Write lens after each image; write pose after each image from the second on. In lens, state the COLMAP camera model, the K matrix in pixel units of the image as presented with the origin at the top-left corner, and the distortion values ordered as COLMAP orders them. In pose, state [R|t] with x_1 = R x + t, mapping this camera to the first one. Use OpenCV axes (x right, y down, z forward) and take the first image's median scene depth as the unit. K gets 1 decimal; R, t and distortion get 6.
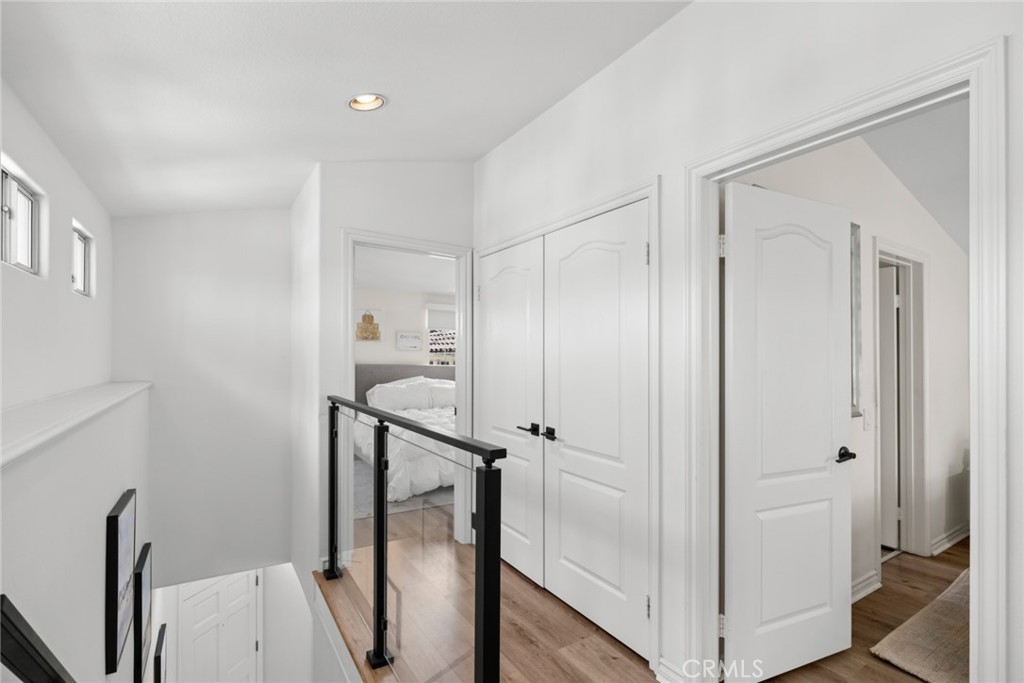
lens RADIAL K [[475.5, 0, 510.4], [0, 475.5, 347.2], [0, 0, 1]] dist [-0.003479, -0.000676]
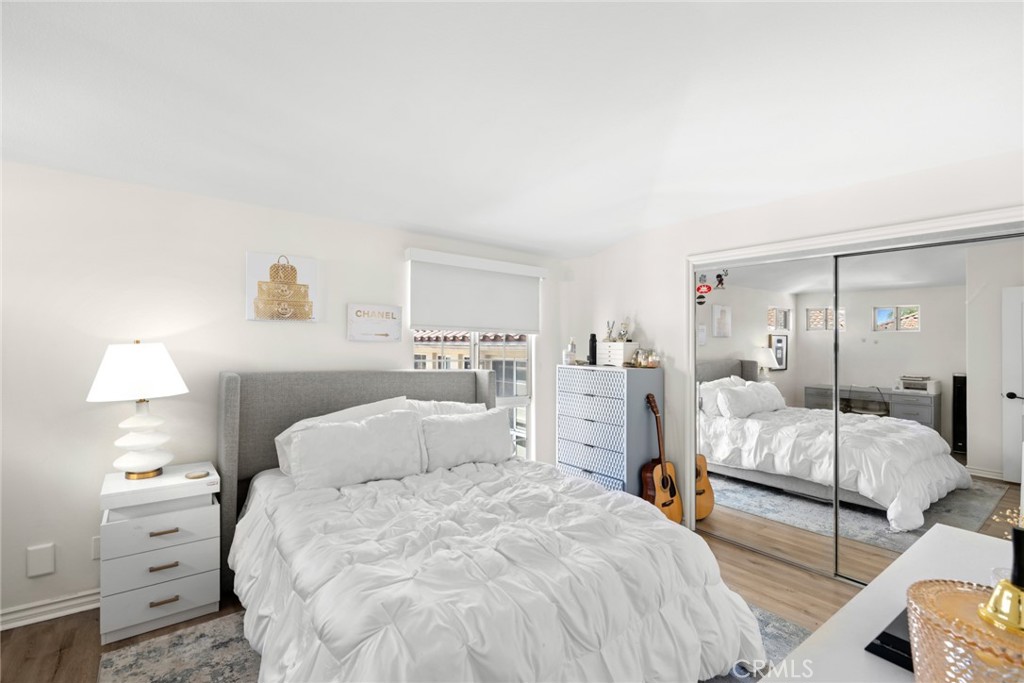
lens RADIAL K [[475.5, 0, 514.4], [0, 475.5, 339.9], [0, 0, 1]] dist [-0.003479, -0.000676]
pose [[0.996785, -0.000786, 0.080120, -0.111419], [-0.000031, 0.999948, 0.010190, 0.000378], [-0.080123, -0.010160, 0.996733, 0.516474]]
